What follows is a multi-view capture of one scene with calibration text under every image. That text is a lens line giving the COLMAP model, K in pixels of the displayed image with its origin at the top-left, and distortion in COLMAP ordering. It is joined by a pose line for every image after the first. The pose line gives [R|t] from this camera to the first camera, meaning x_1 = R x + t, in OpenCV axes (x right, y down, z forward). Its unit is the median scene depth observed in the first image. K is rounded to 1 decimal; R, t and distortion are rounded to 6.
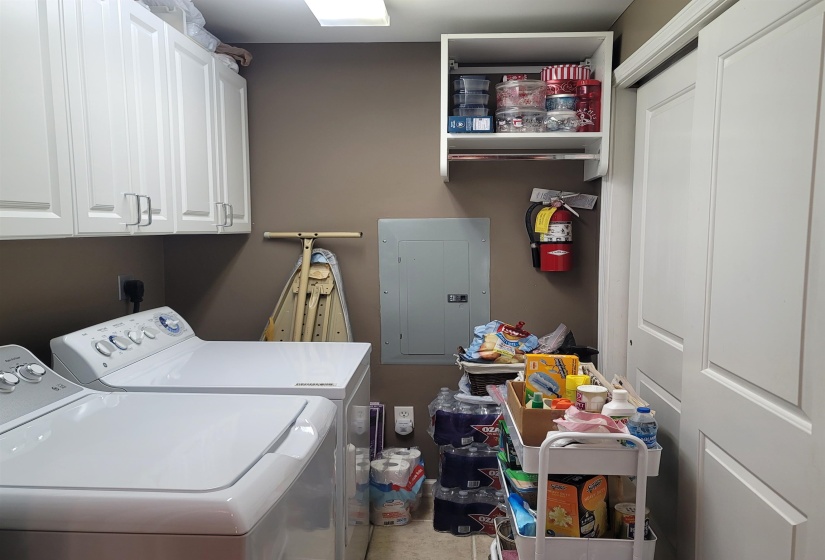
lens RADIAL K [[804.6, 0, 412.5], [0, 804.6, 348.9], [0, 0, 1]] dist [0.023911, -0.005048]
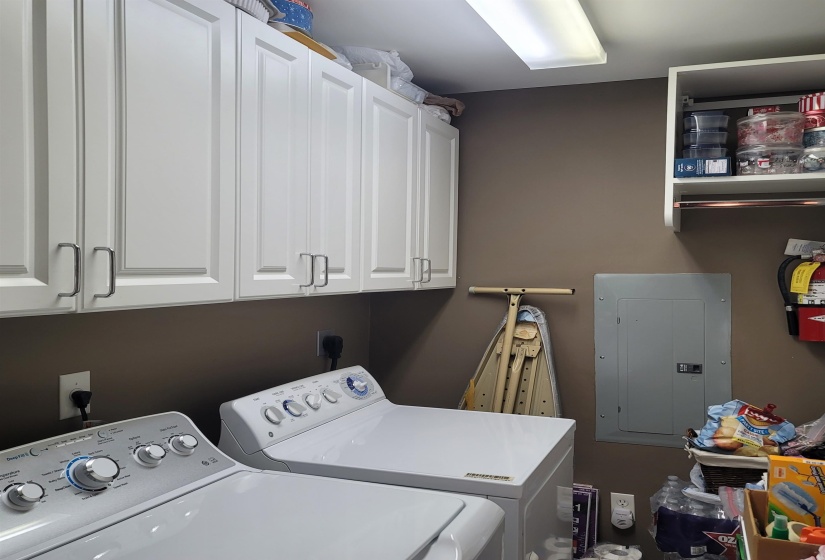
lens RADIAL K [[810.2, 0, 412.5], [0, 810.2, 280.0], [0, 0, 1]] dist [0.079732, -0.033687]
pose [[0.951395, 0.010197, -0.307804, 0.046728], [-0.051076, 0.990835, -0.125045, -0.035582], [0.303708, 0.134689, 0.943197, 0.104555]]
